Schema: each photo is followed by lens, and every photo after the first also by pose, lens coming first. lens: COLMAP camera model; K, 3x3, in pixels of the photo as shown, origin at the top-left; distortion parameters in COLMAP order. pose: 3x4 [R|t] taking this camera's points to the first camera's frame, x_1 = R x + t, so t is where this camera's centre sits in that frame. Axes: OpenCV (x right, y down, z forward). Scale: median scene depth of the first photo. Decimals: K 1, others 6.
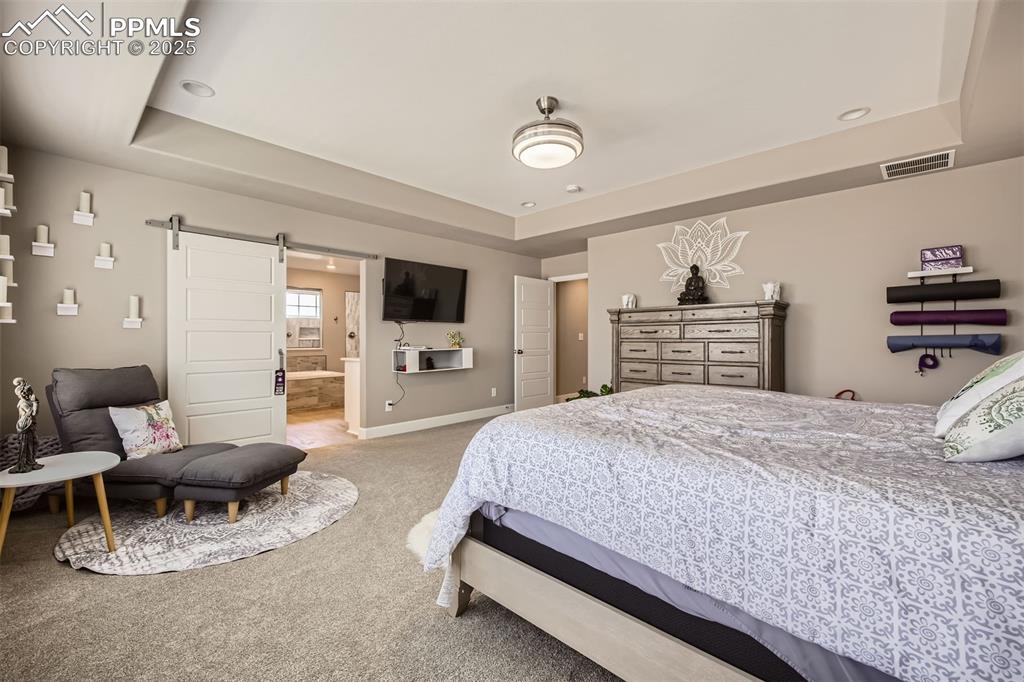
lens RADIAL K [[428.6, 0, 513.9], [0, 428.6, 341.7], [0, 0, 1]] dist [-0.000851, -0.000623]
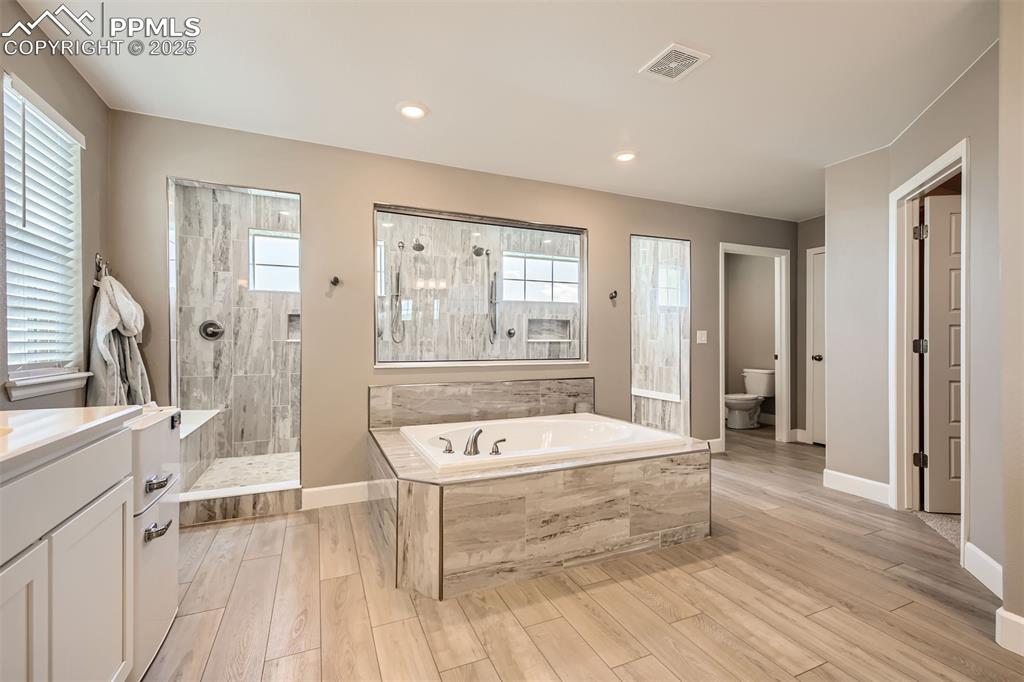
lens RADIAL K [[428.6, 0, 509.2], [0, 428.6, 341.5], [0, 0, 1]] dist [-0.000851, -0.000623]
pose [[0.915640, -0.008645, -0.401905, -0.354198], [0.007758, 0.999963, -0.003834, -0.004107], [0.401923, 0.000392, 0.915673, 0.575519]]
